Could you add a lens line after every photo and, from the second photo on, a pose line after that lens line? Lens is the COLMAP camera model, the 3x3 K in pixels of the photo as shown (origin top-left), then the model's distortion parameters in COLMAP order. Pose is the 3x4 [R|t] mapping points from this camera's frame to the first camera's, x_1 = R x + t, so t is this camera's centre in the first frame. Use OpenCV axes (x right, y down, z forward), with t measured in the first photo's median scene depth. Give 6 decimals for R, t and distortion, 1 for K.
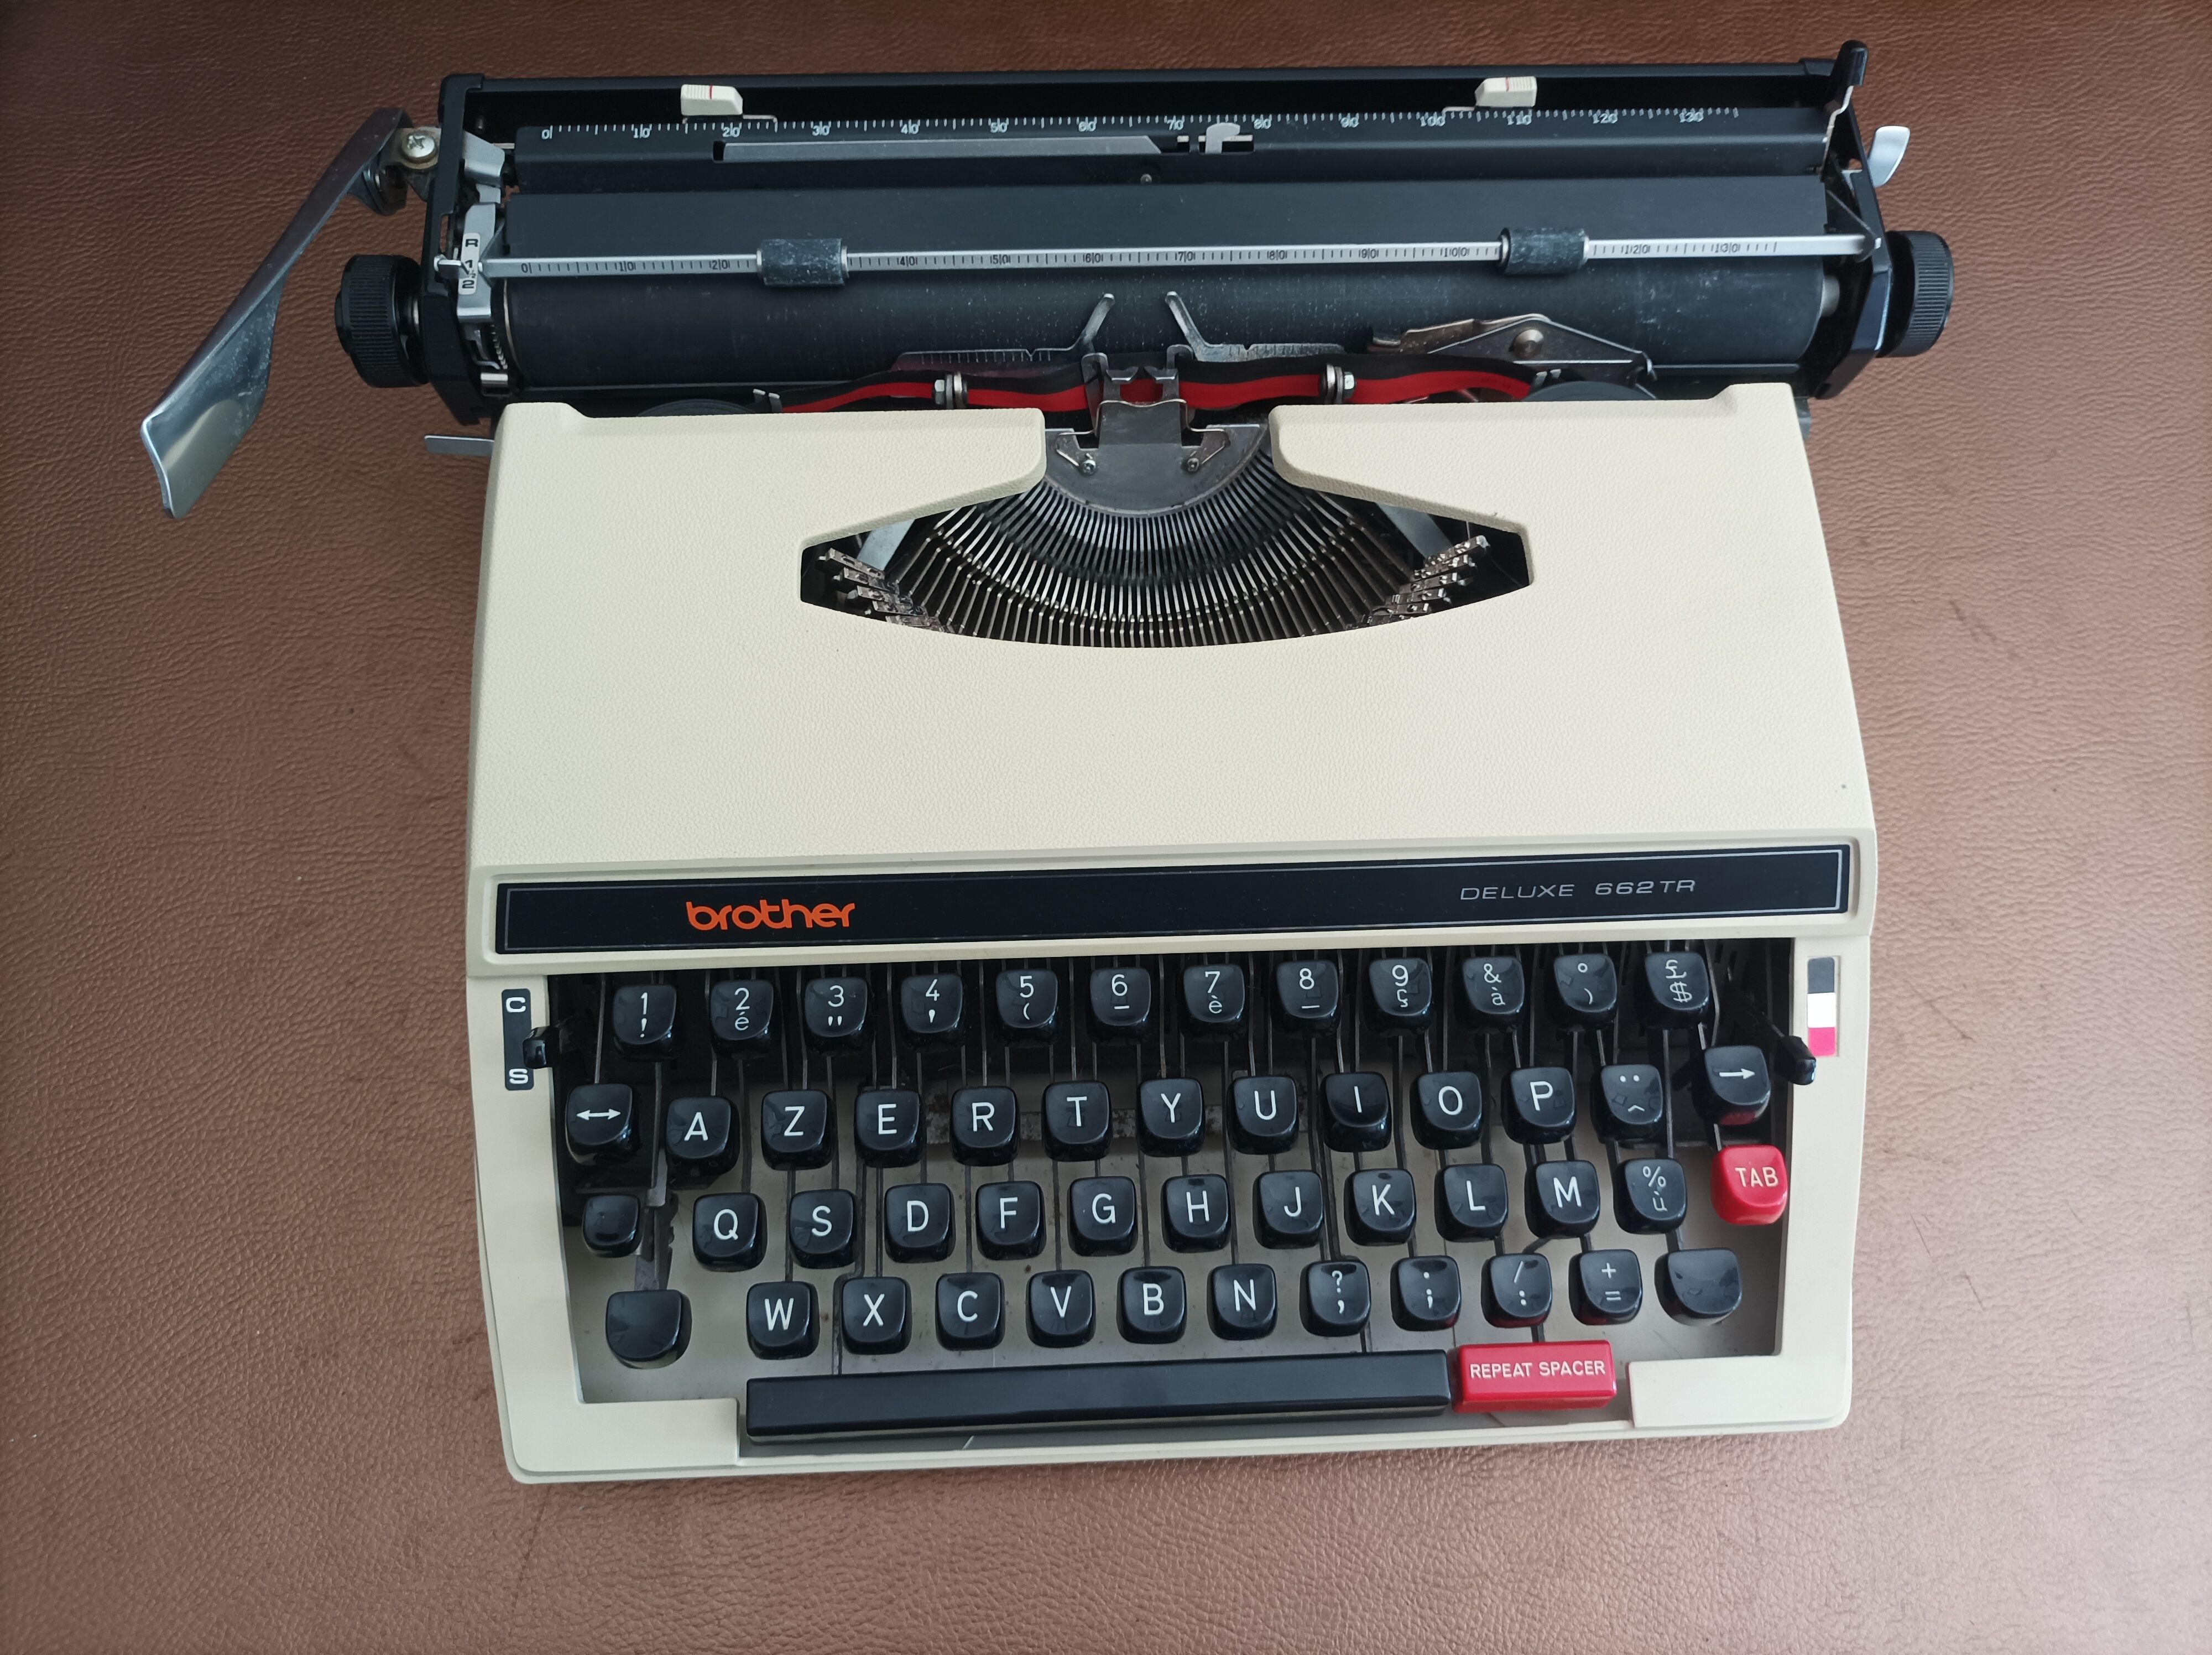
lens RADIAL K [[1710.1, 0, 1096.9], [0, 1710.1, 833.0], [0, 0, 1]] dist [-0.004015, 0.000697]
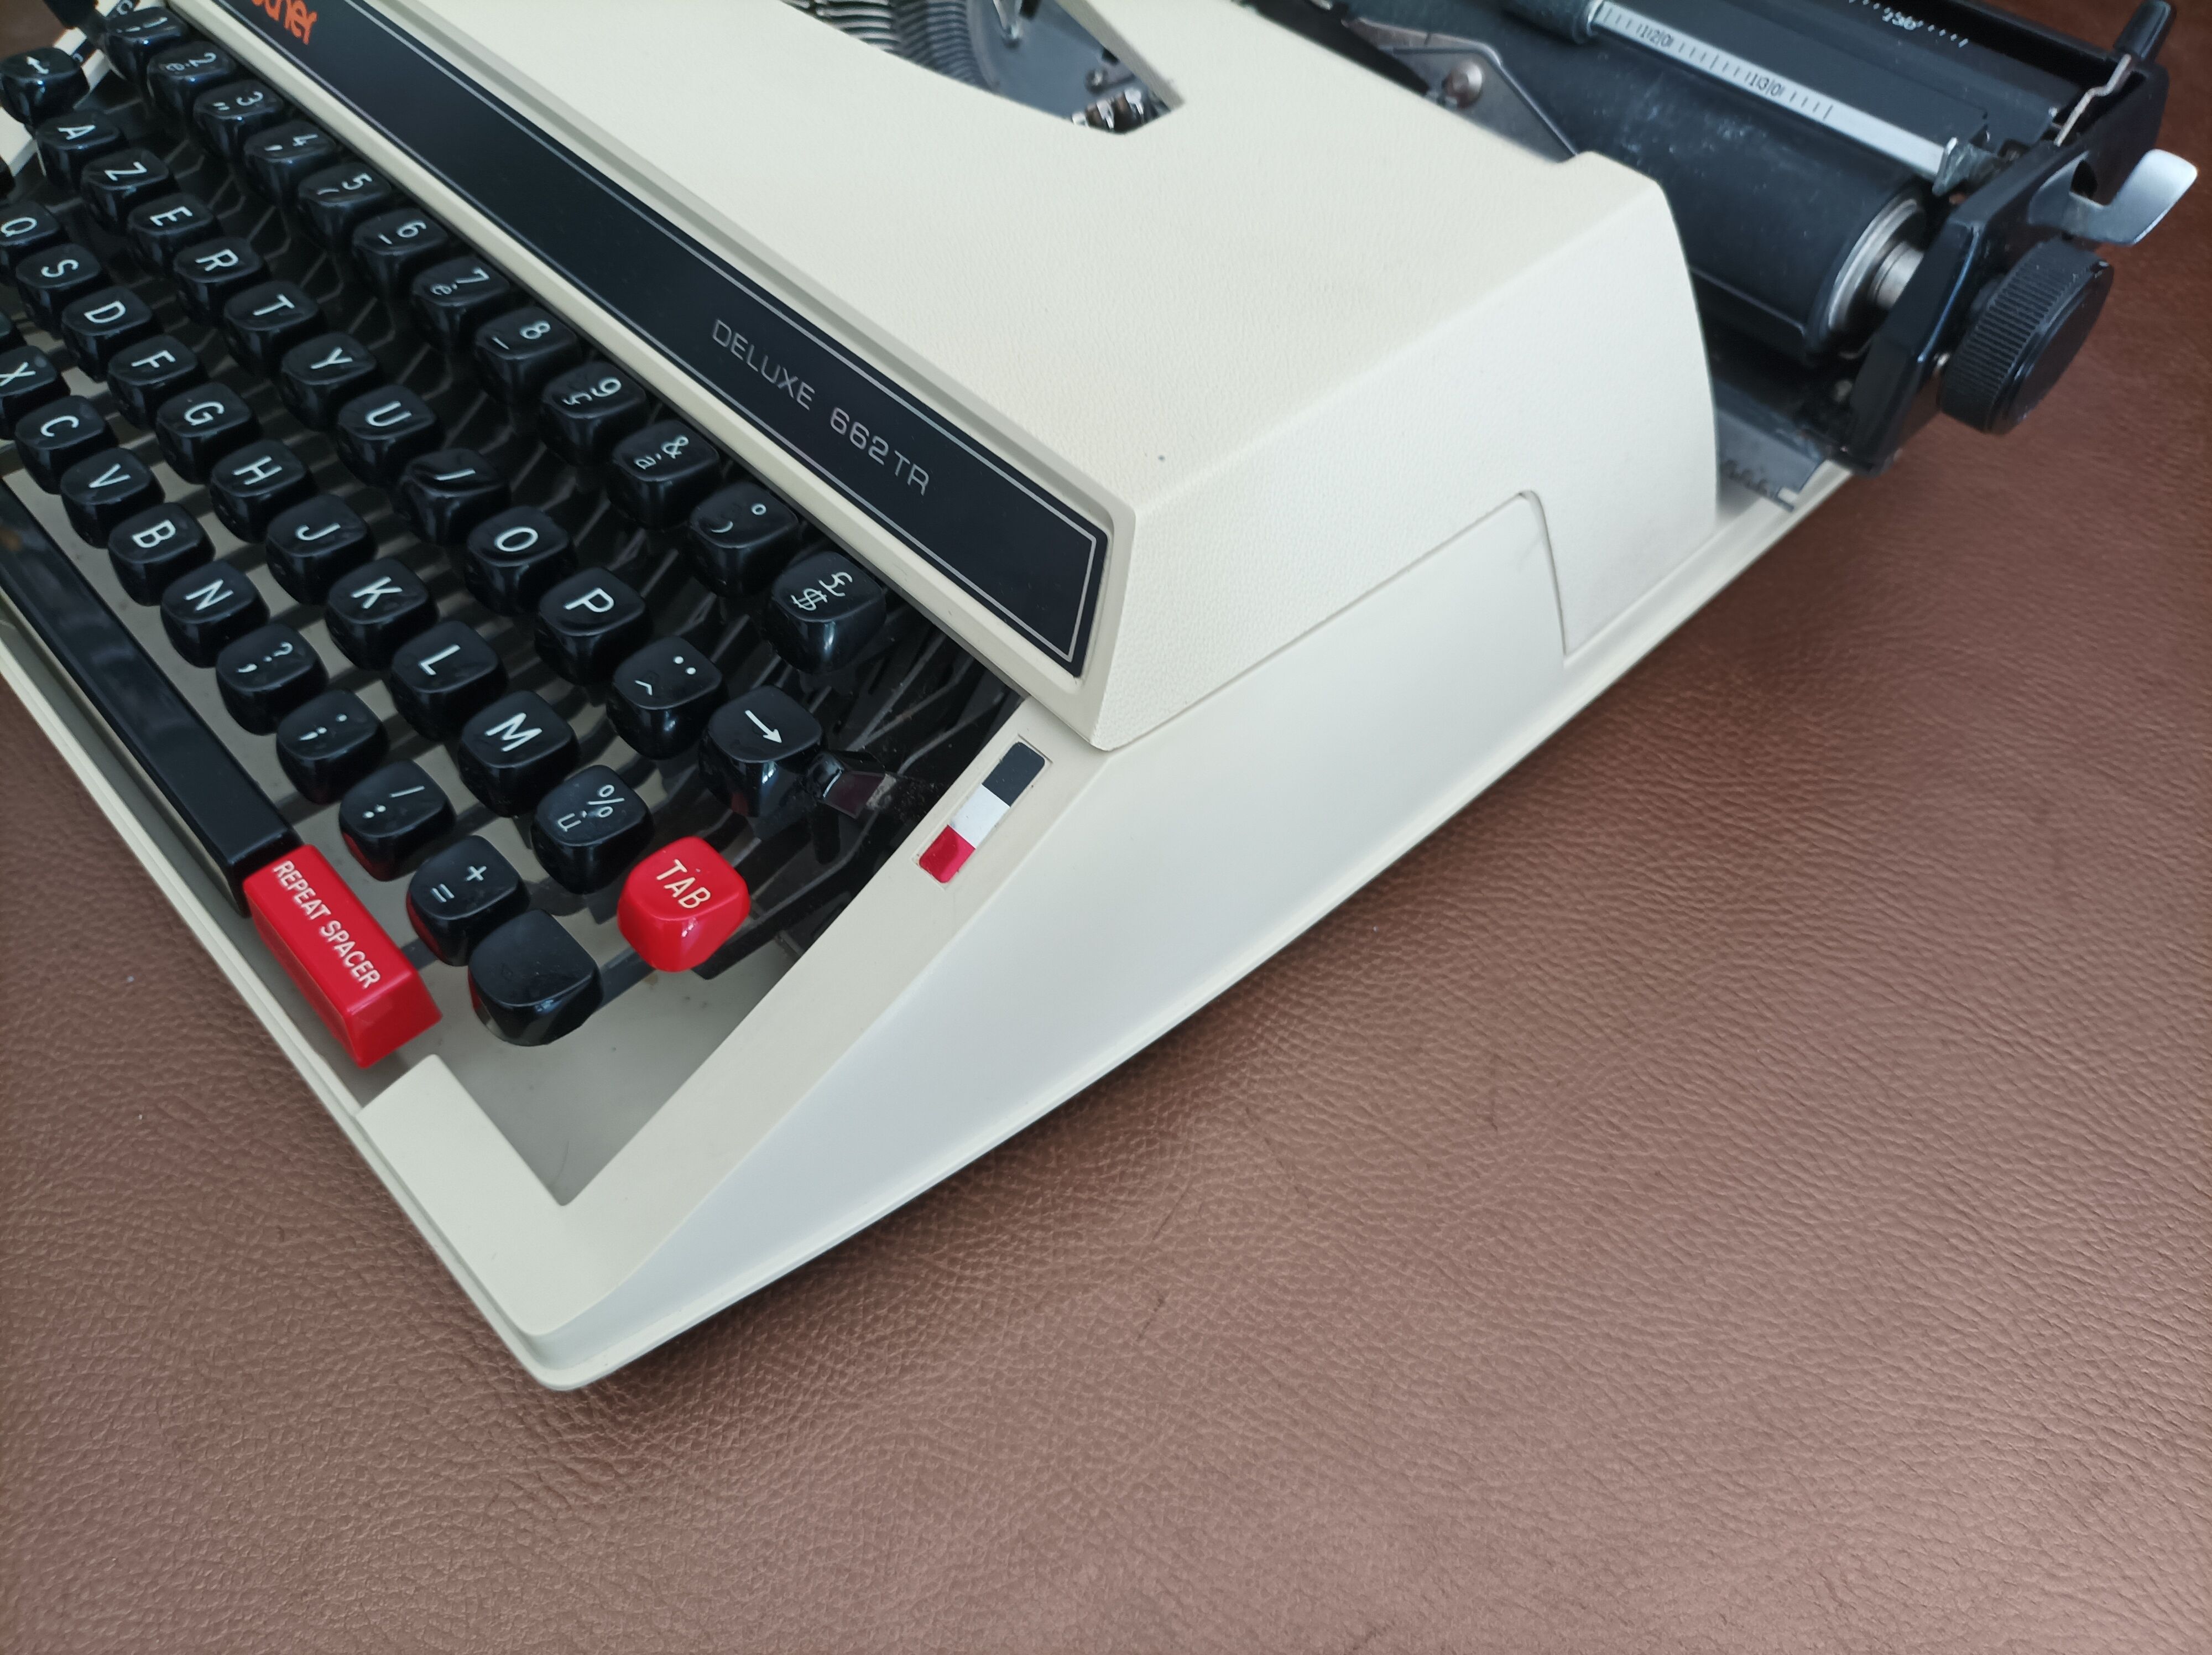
lens RADIAL K [[1706.6, 0, 1106.0], [0, 1706.6, 827.5], [0, 0, 1]] dist [-0.011627, -0.003273]
pose [[0.659812, 0.577754, -0.480468, 0.777368], [-0.693720, 0.714086, -0.093990, 0.137277], [0.288792, 0.395326, 0.871961, 0.492072]]
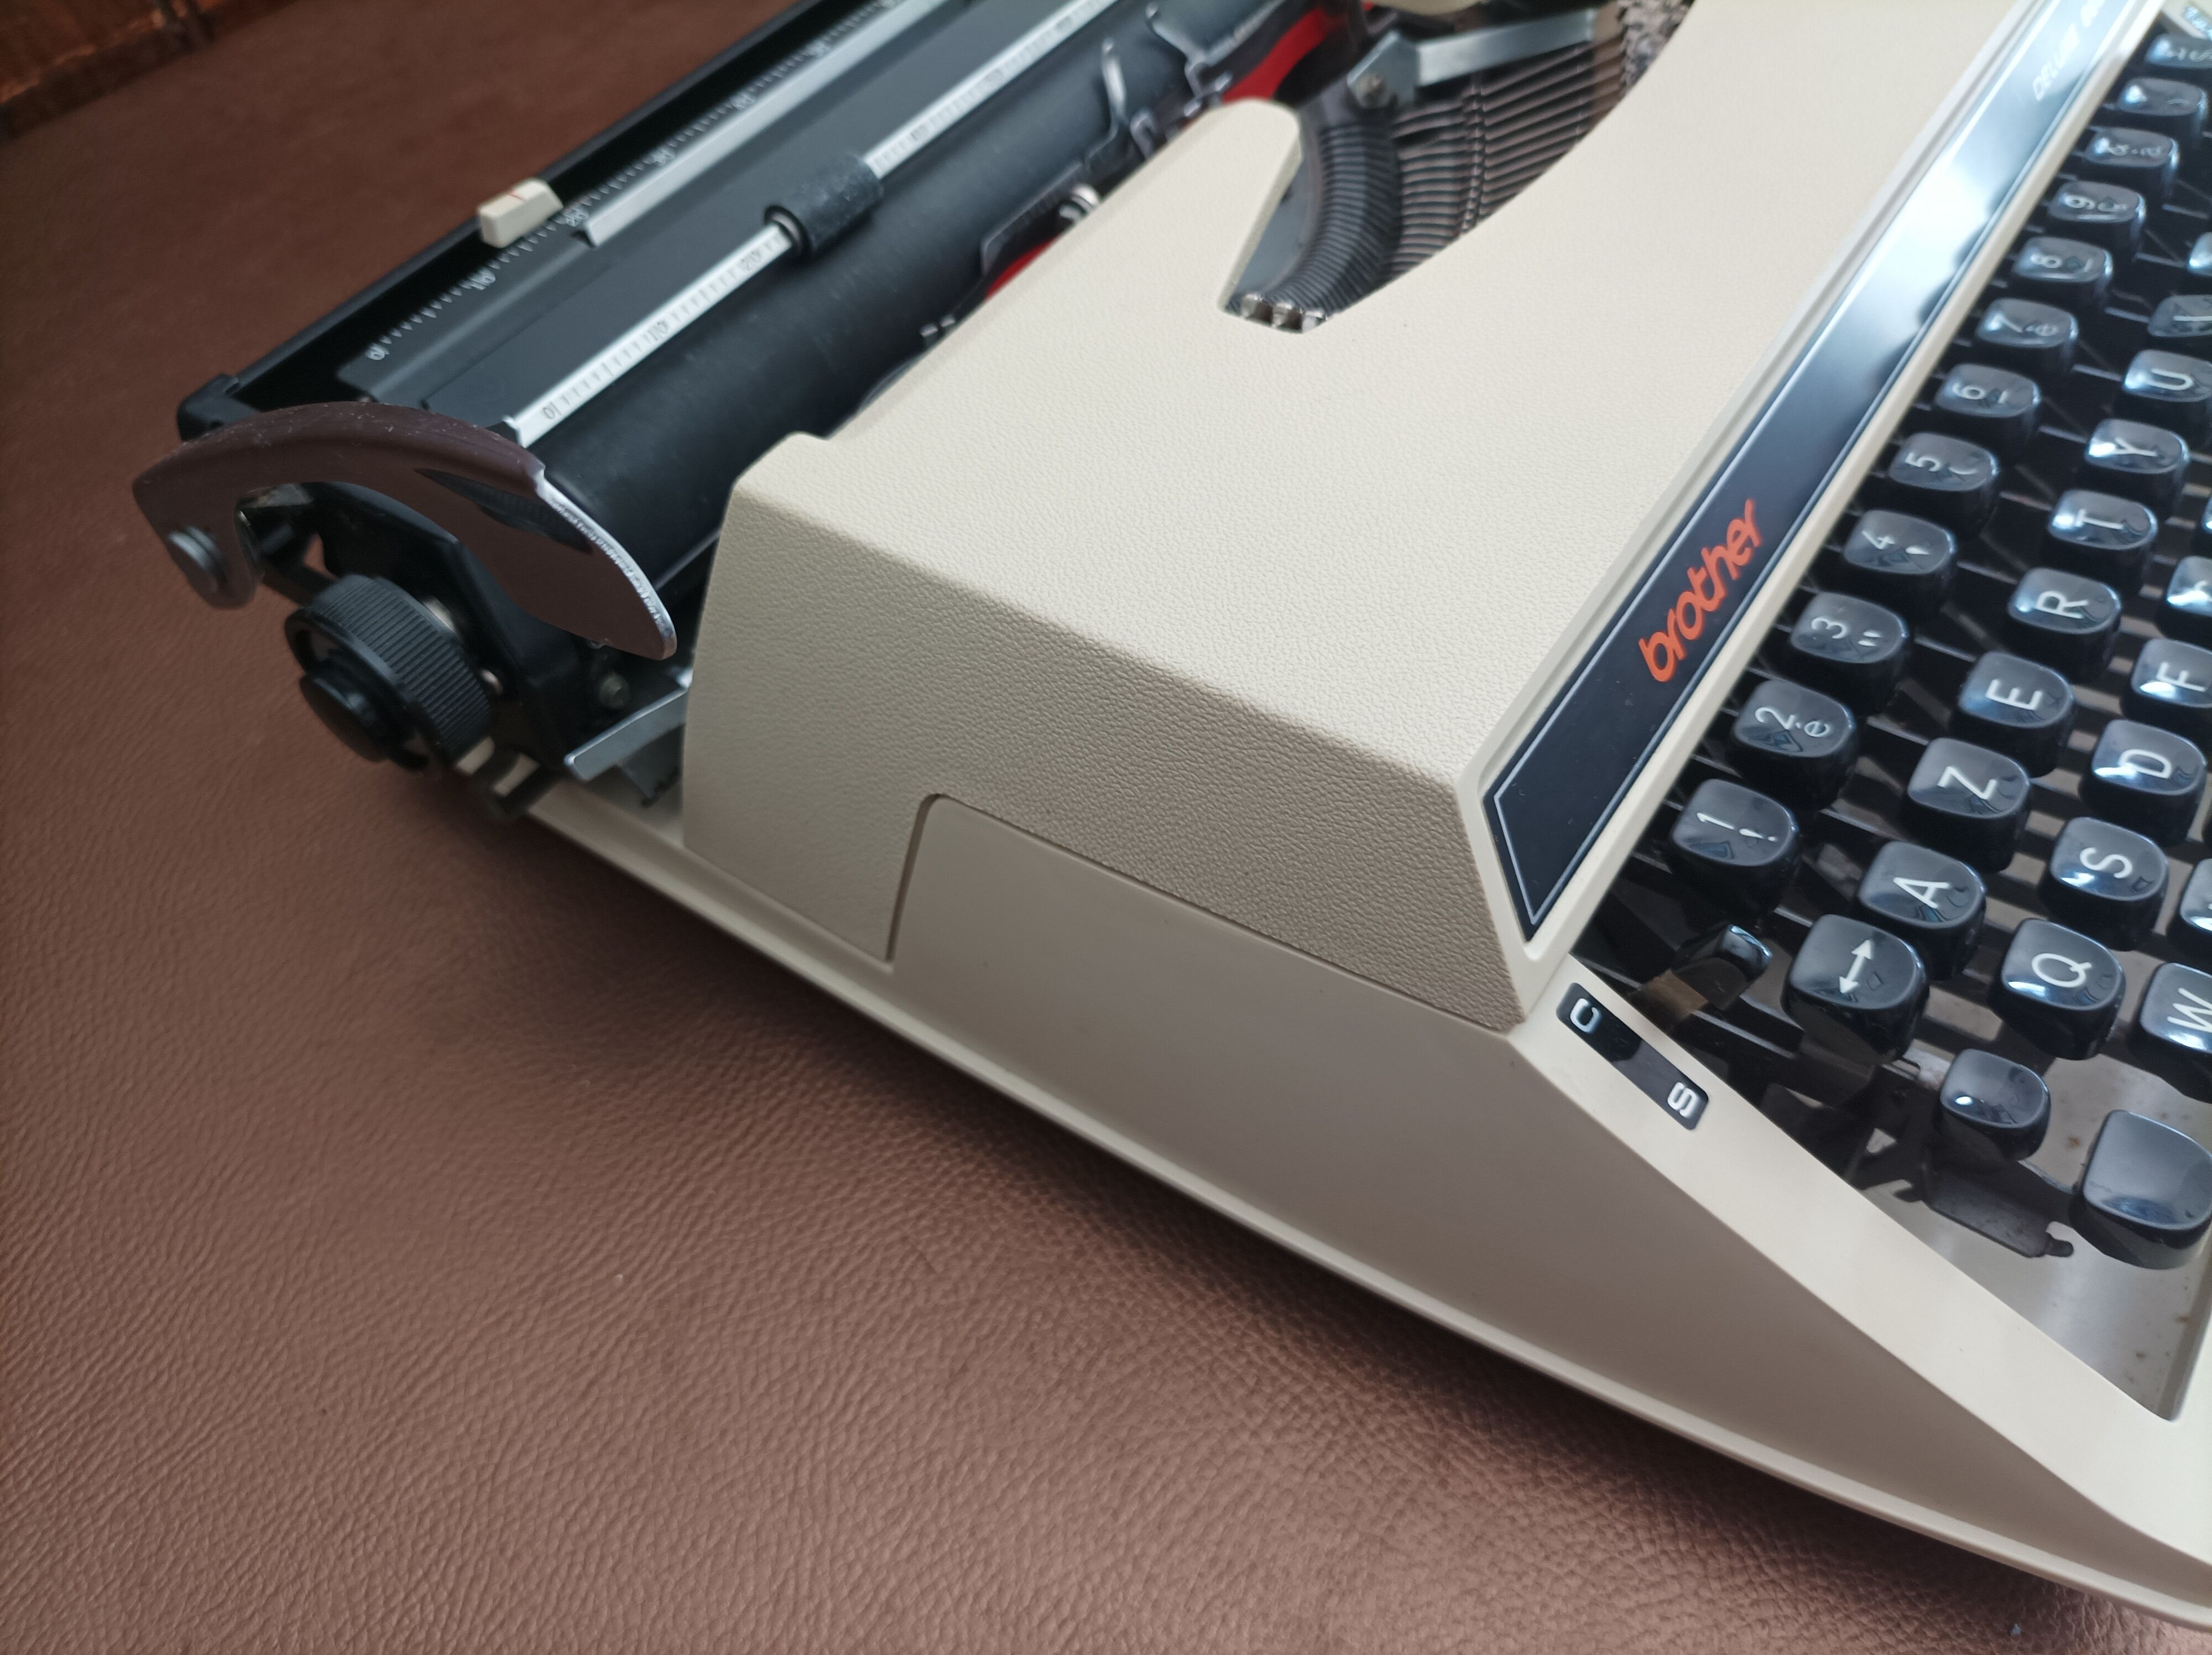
lens RADIAL K [[1706.6, 0, 1106.0], [0, 1706.6, 827.5], [0, 0, 1]] dist [-0.011627, -0.003273]
pose [[0.599523, -0.663542, 0.447531, -0.646411], [0.777202, 0.616187, -0.127554, 0.009921], [-0.191125, 0.424294, 0.885125, 0.497826]]
